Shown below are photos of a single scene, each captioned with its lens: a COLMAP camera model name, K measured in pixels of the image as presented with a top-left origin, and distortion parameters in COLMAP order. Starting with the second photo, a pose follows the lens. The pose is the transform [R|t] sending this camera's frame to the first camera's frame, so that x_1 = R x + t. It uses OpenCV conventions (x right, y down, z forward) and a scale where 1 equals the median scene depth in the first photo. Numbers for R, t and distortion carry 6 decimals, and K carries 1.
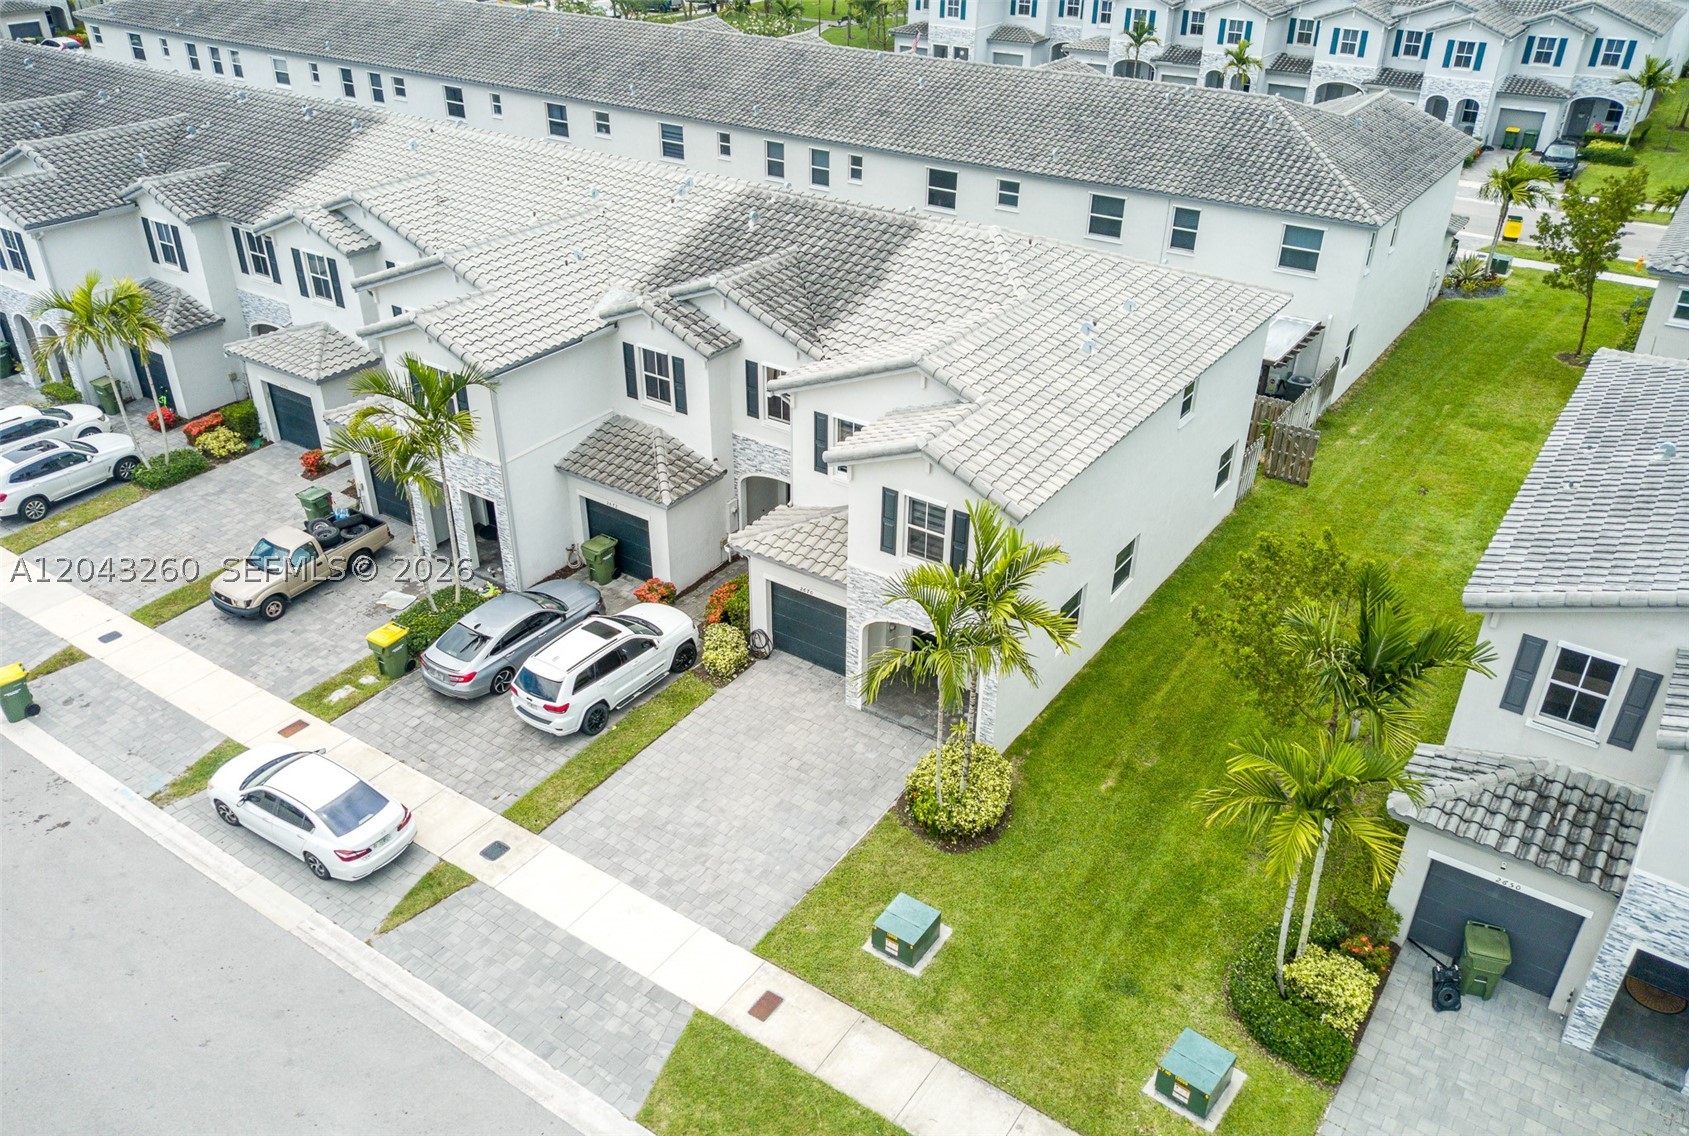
lens RADIAL K [[1307.8, 0, 824.1], [0, 1307.8, 591.2], [0, 0, 1]] dist [0.038023, -0.036036]
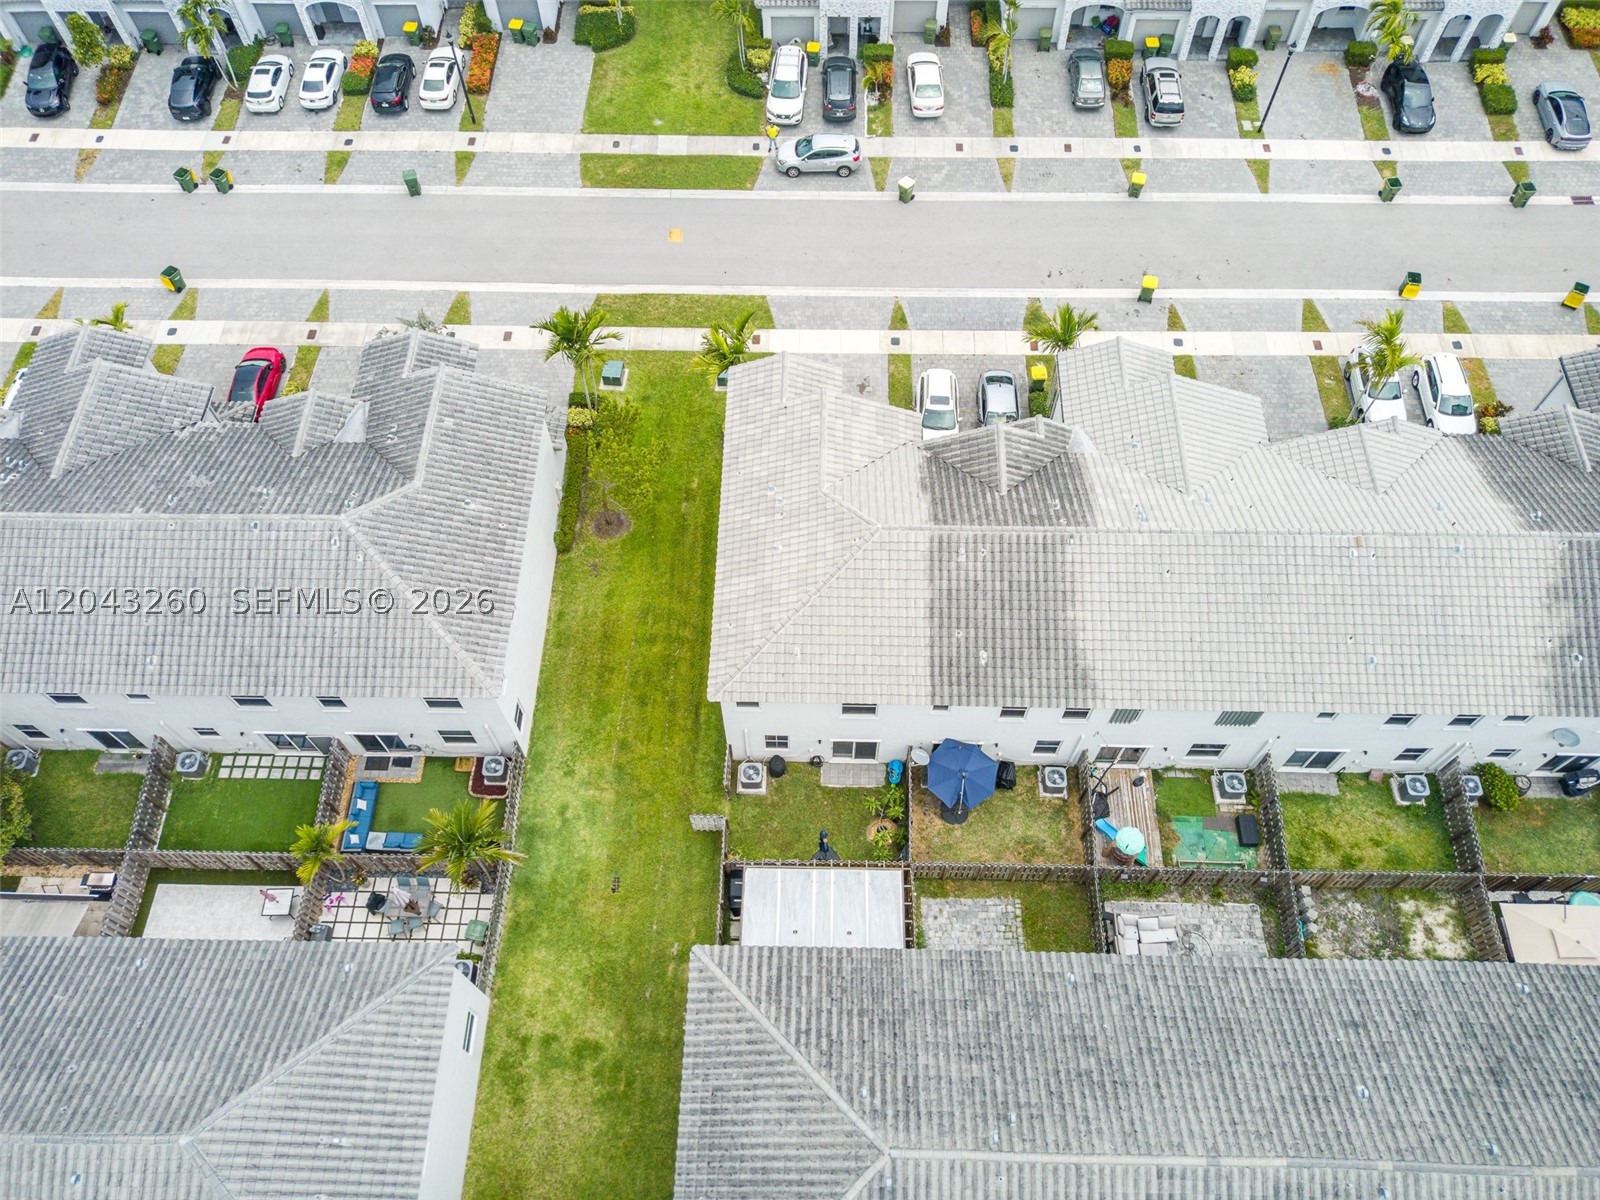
lens RADIAL K [[1206.6, 0, 797.9], [0, 1206.6, 597.3], [0, 0, 1]] dist [0.055731, -0.068924]
pose [[-0.830936, 0.482857, -0.276395, 0.598757], [-0.283908, 0.059242, 0.957020, -1.494300], [0.478478, 0.873693, 0.087861, 0.902395]]
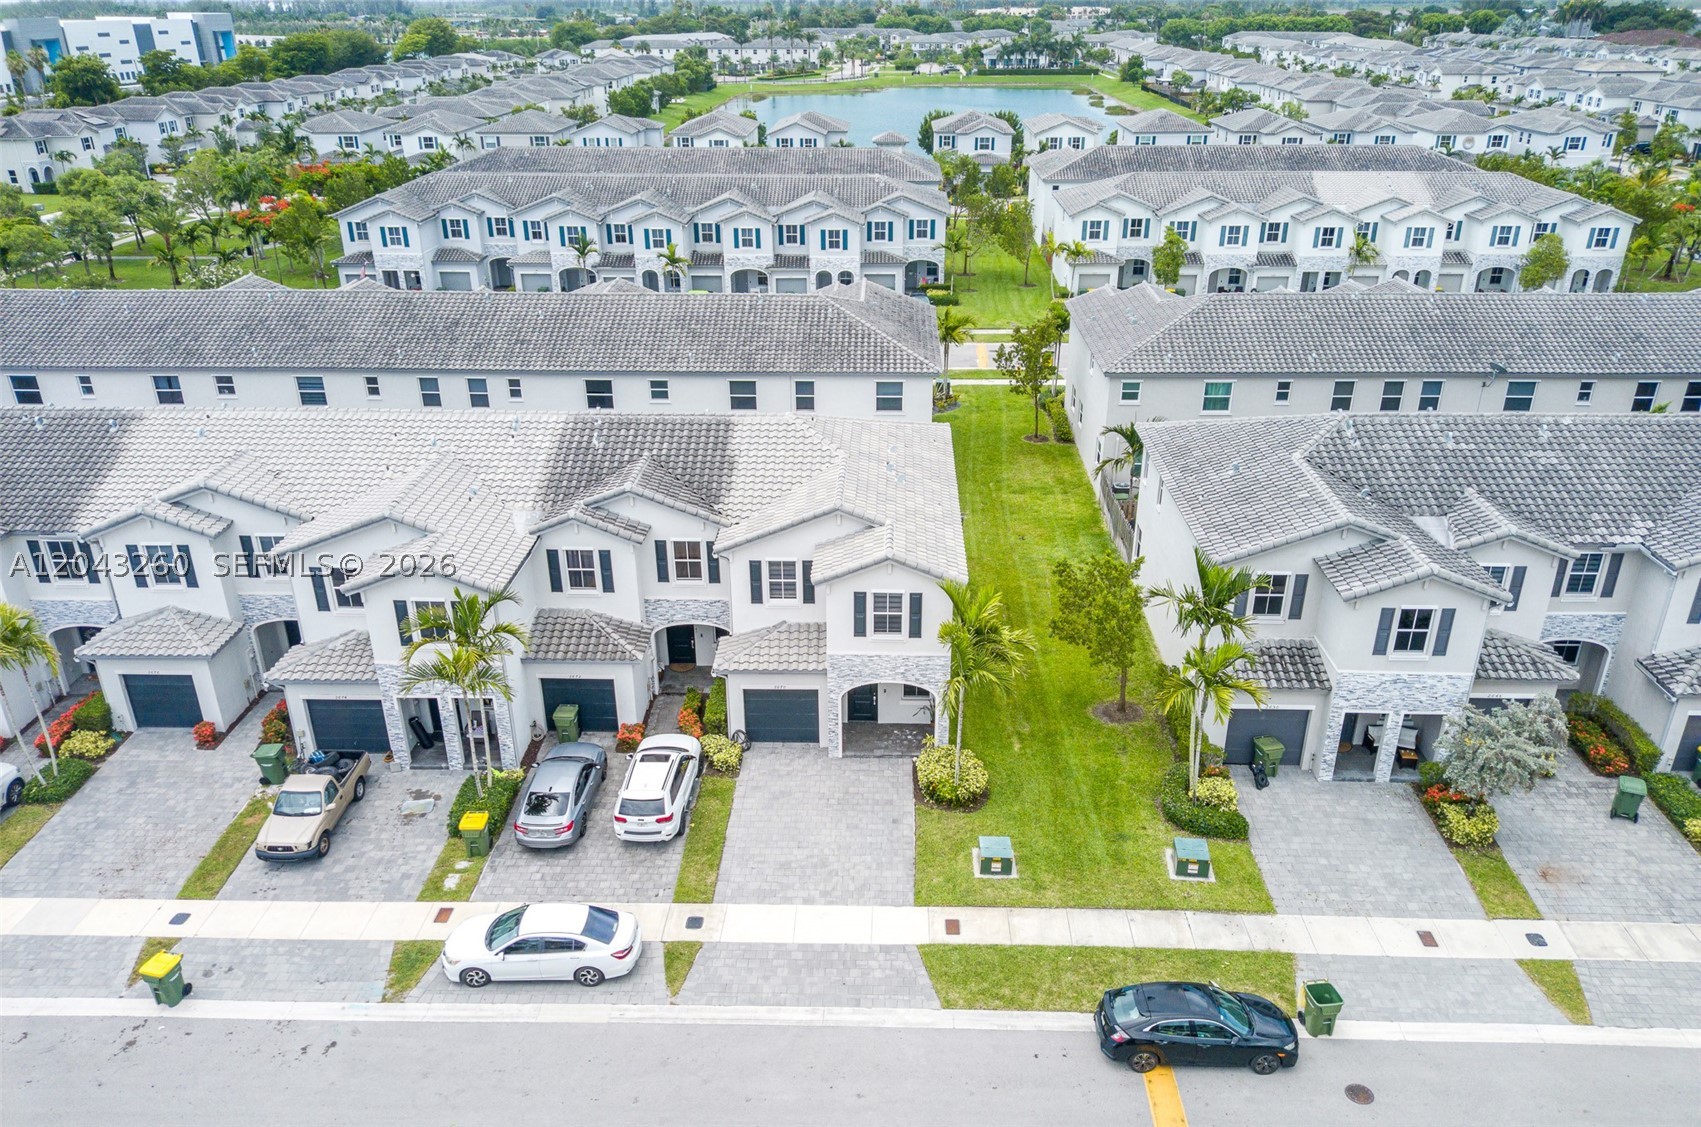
lens RADIAL K [[1276.5, 0, 855.6], [0, 1276.5, 642.7], [0, 0, 1]] dist [0.059454, -0.080380]
pose [[0.834764, -0.252612, 0.489241, -0.539008], [0.290432, 0.956895, -0.001469, -0.018504], [-0.467780, 0.143317, 0.872148, -0.193403]]
